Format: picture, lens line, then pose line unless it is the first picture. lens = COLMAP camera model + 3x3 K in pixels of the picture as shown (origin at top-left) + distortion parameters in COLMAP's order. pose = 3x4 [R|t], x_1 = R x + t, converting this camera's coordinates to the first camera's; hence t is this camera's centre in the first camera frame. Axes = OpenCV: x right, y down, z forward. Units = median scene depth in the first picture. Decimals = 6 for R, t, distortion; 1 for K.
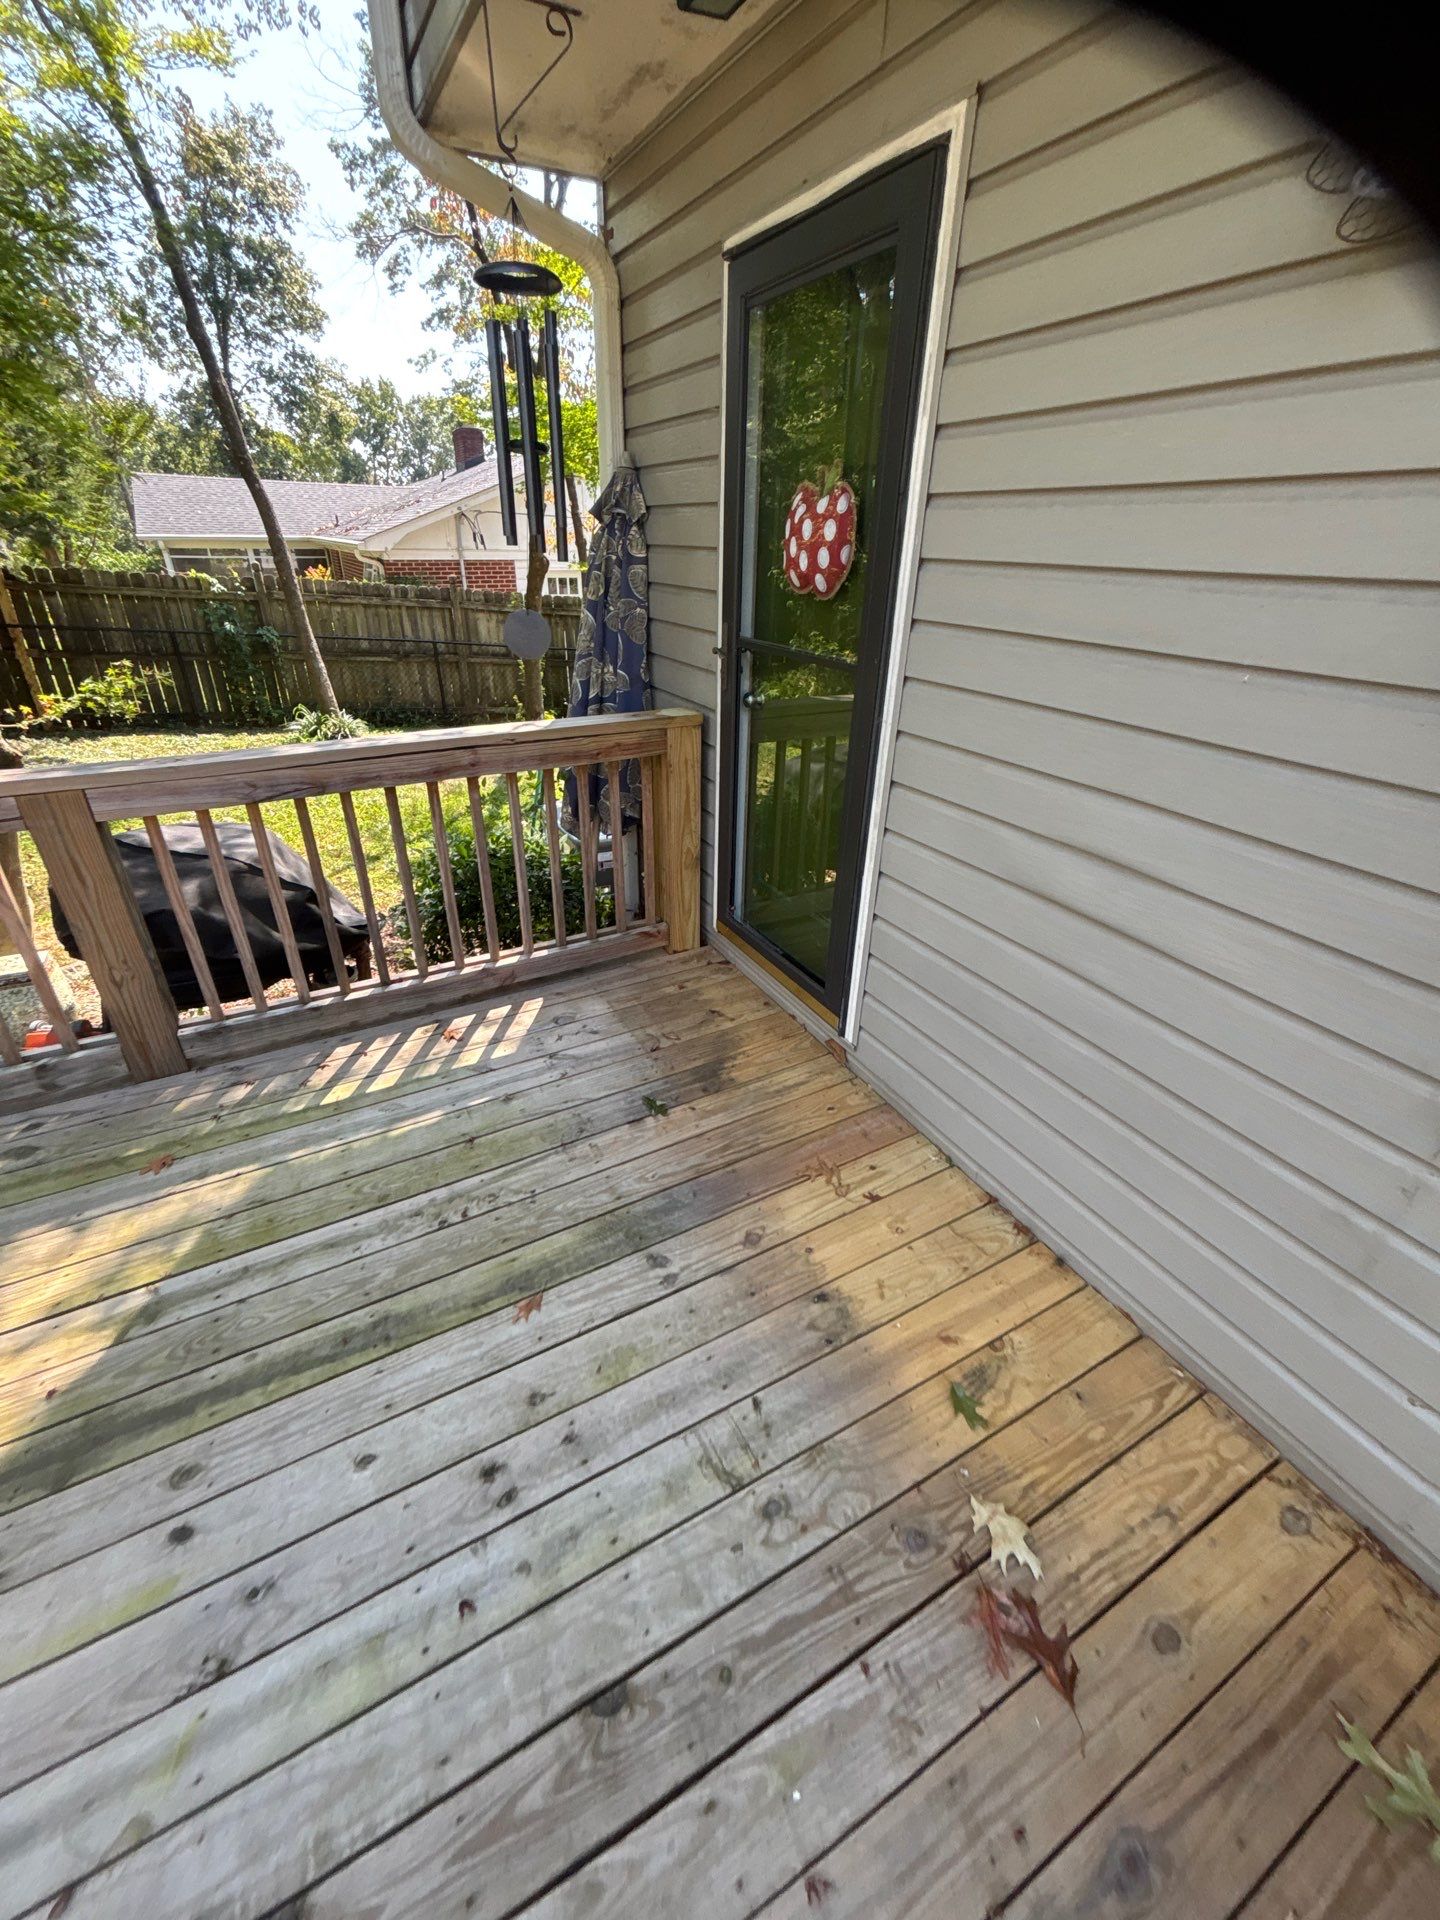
lens RADIAL K [[788.7, 0, 721.7], [0, 788.7, 957.3], [0, 0, 1]] dist [-0.024002, 0.016550]
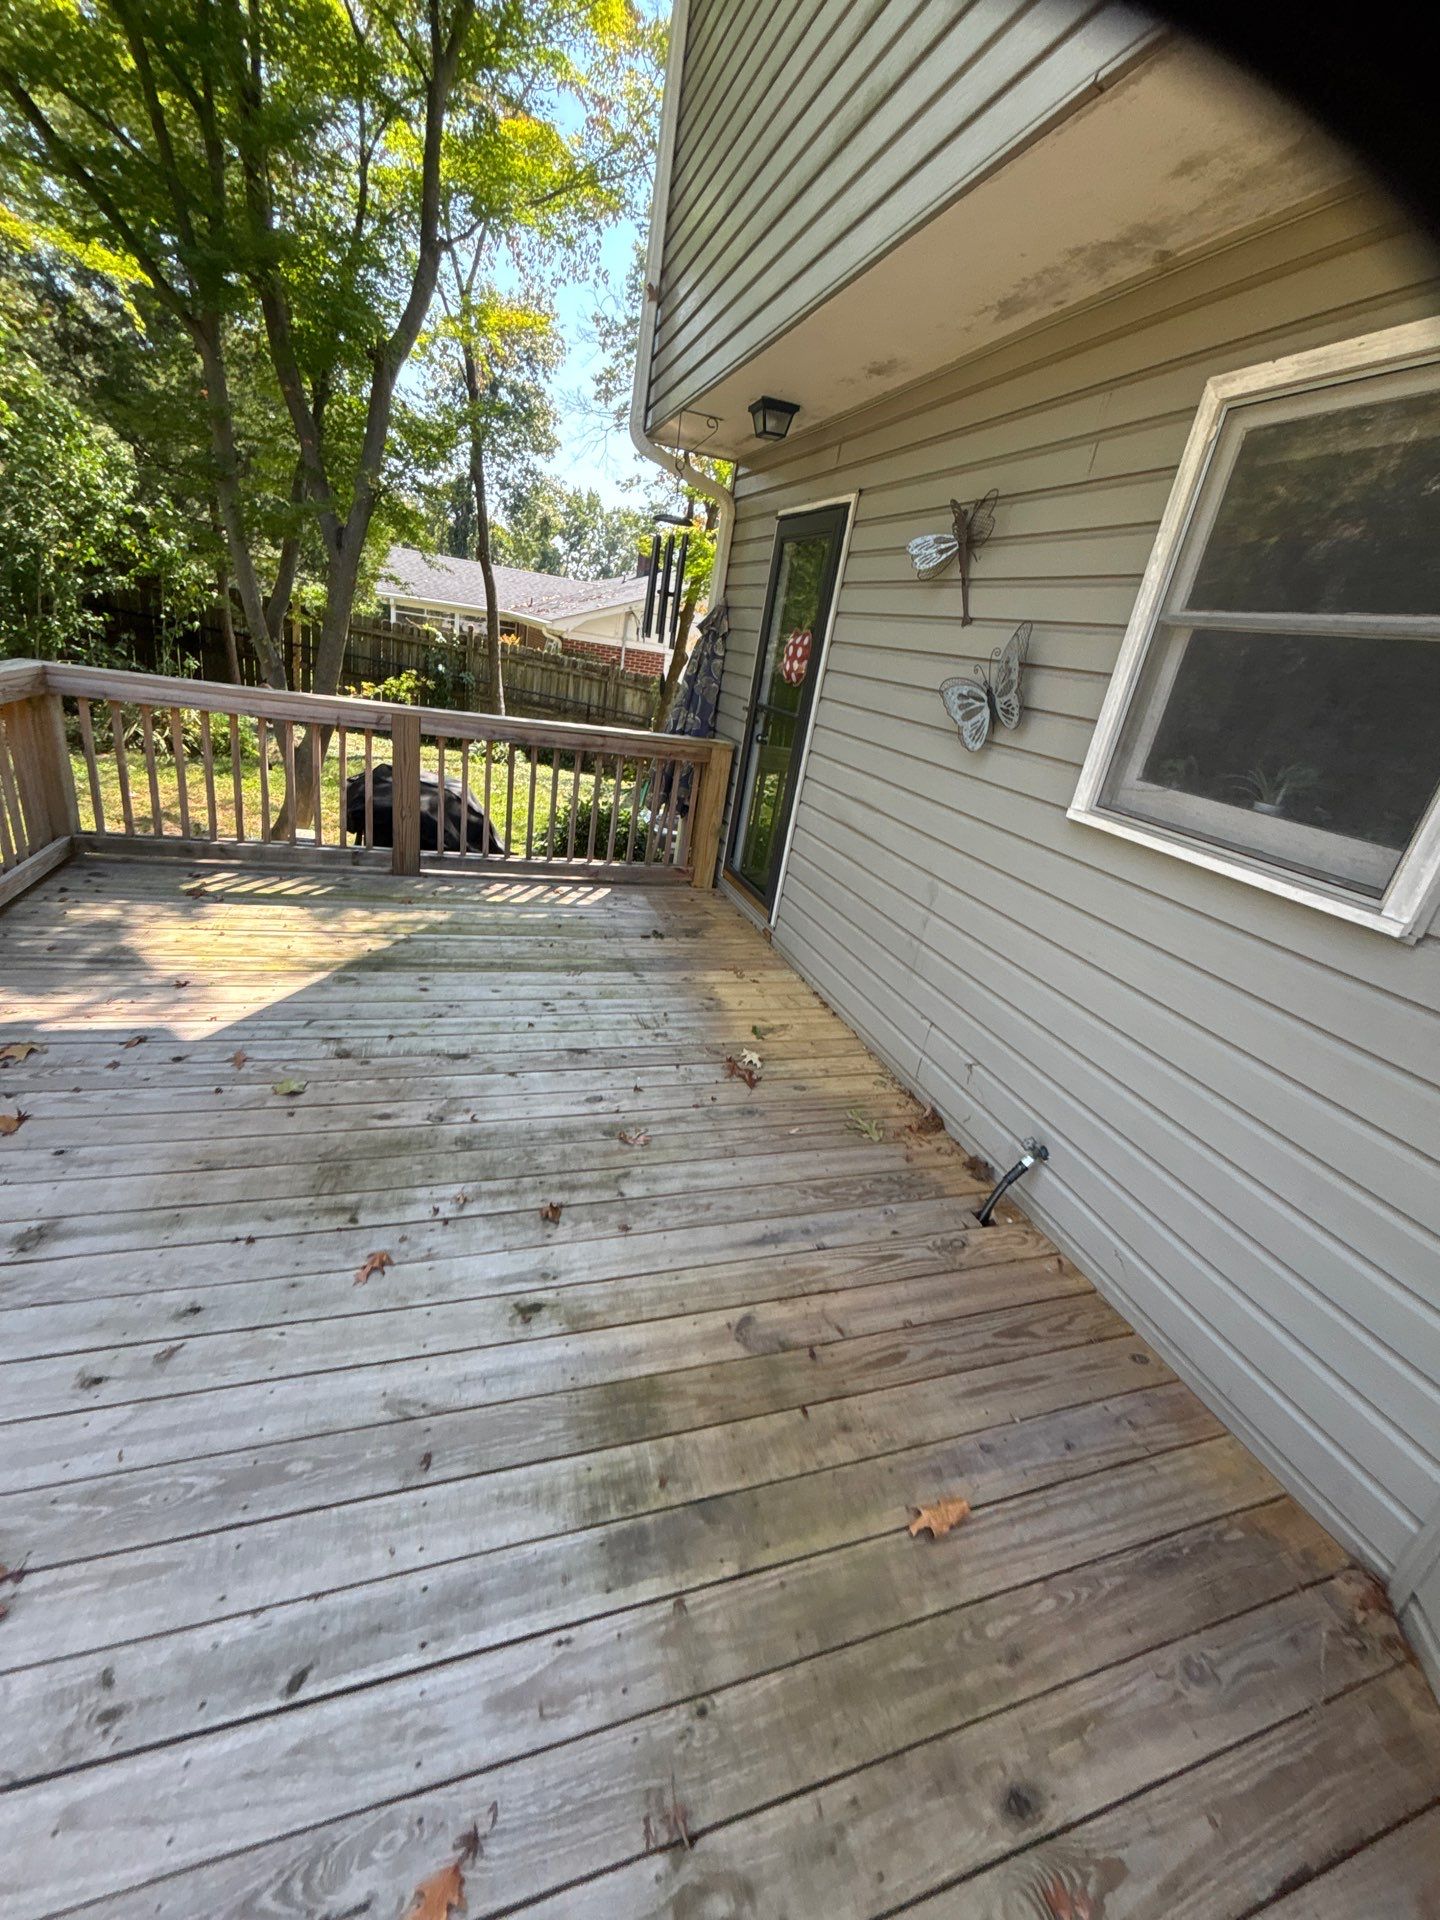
lens RADIAL K [[781.6, 0, 720.0], [0, 781.6, 960.0], [0, 0, 1]] dist [-0.001440, -0.000293]
pose [[0.975629, 0.187027, -0.114755, 0.185668], [-0.199298, 0.974099, -0.106821, 0.277604], [0.091805, 0.127088, 0.987634, -0.520631]]
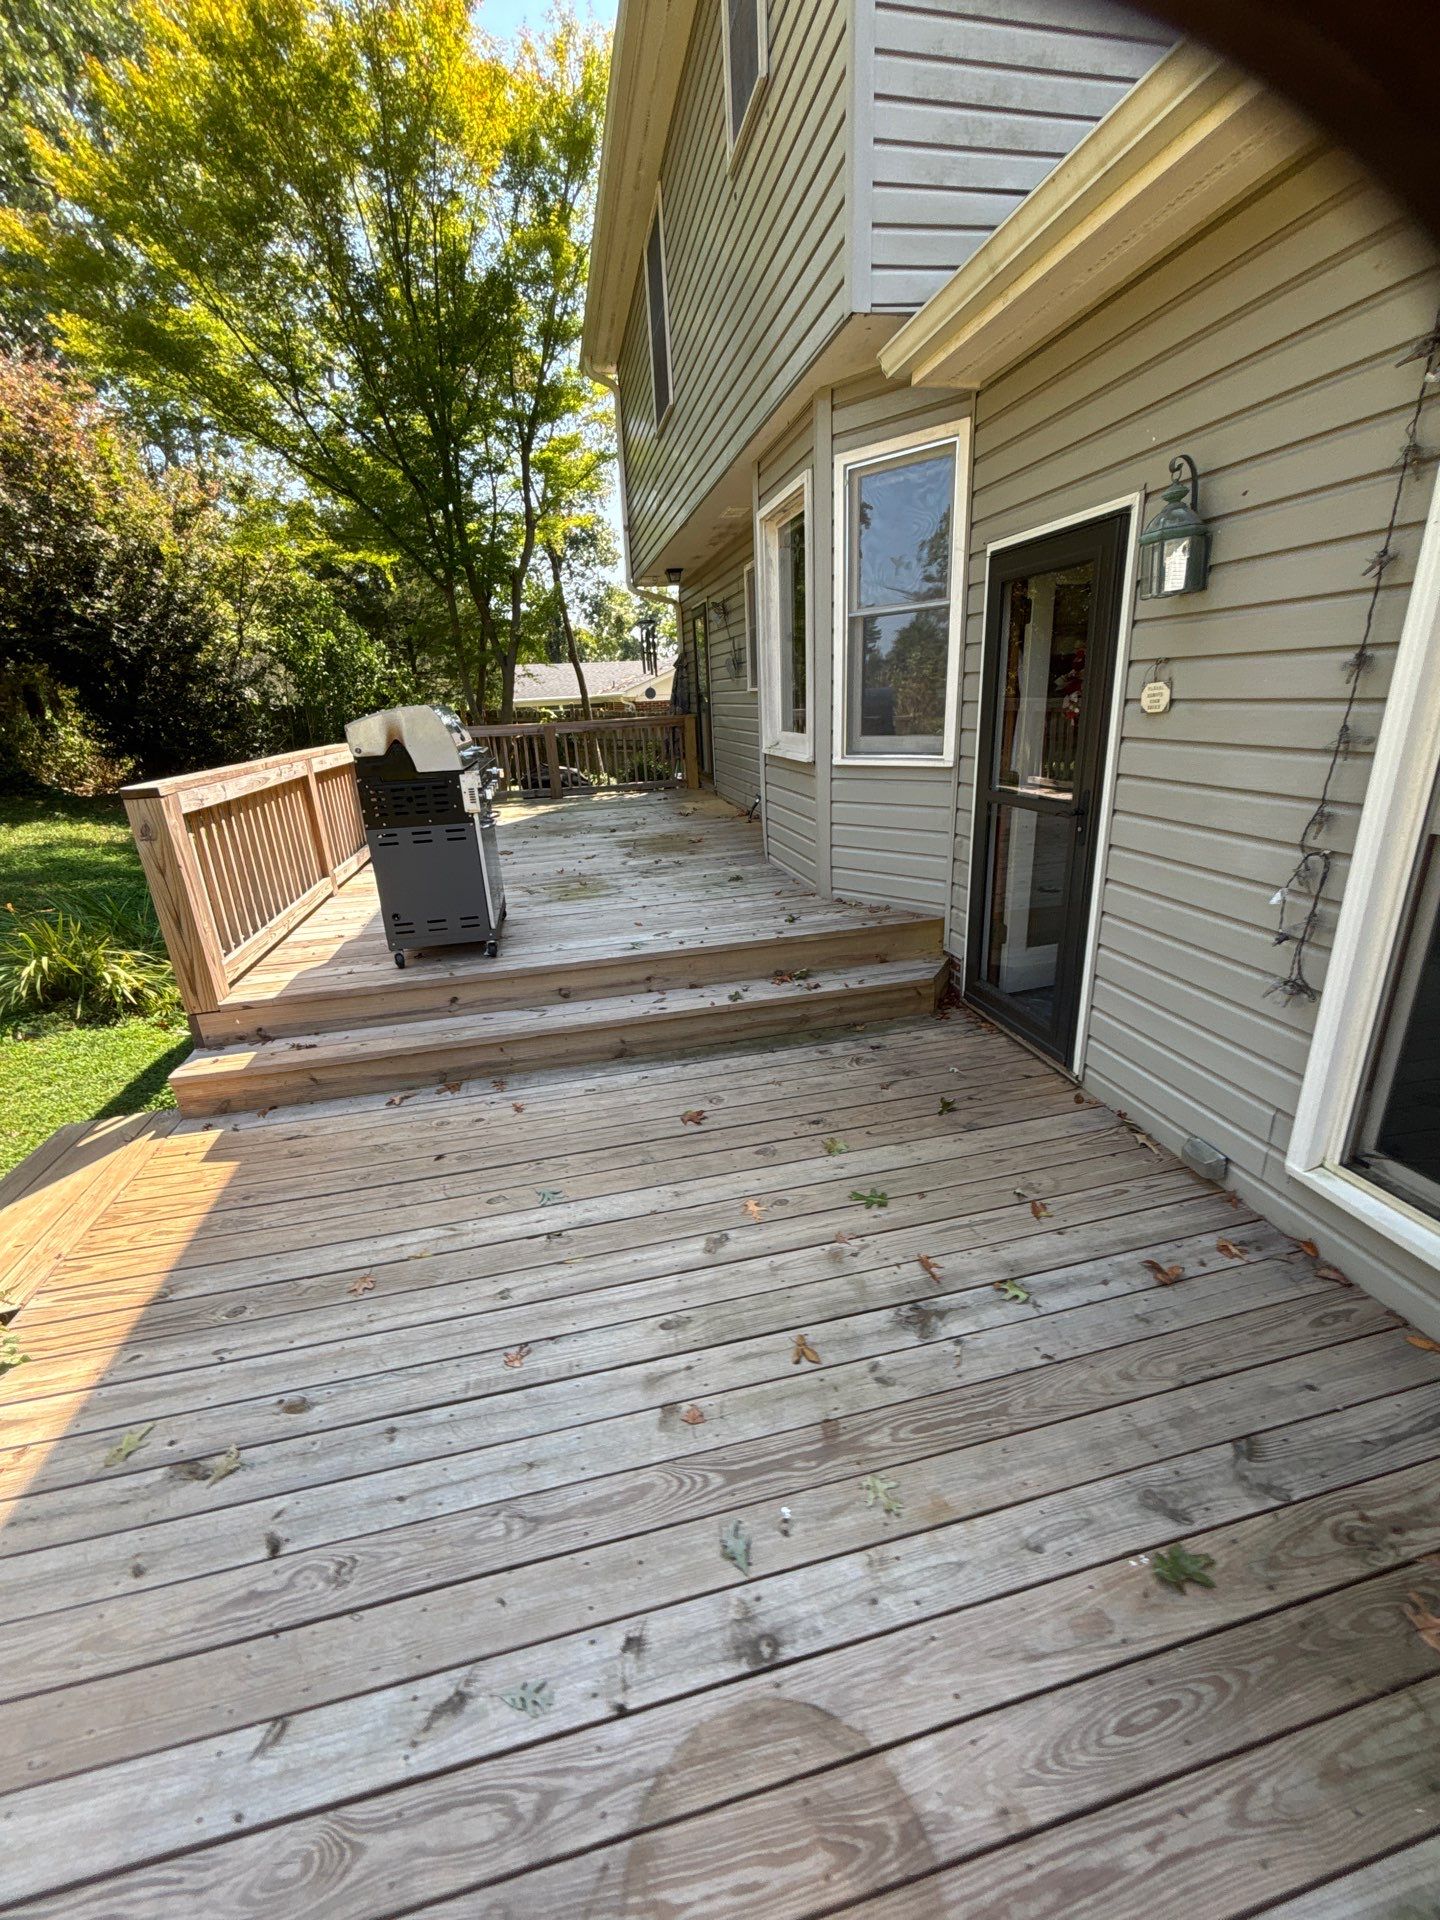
lens RADIAL K [[781.6, 0, 720.0], [0, 781.6, 960.0], [0, 0, 1]] dist [-0.001440, -0.000293]
pose [[0.958445, 0.029364, -0.283761, 0.848861], [-0.073842, 0.986325, -0.147346, 0.993778], [0.275554, 0.162176, 0.947507, -1.654118]]
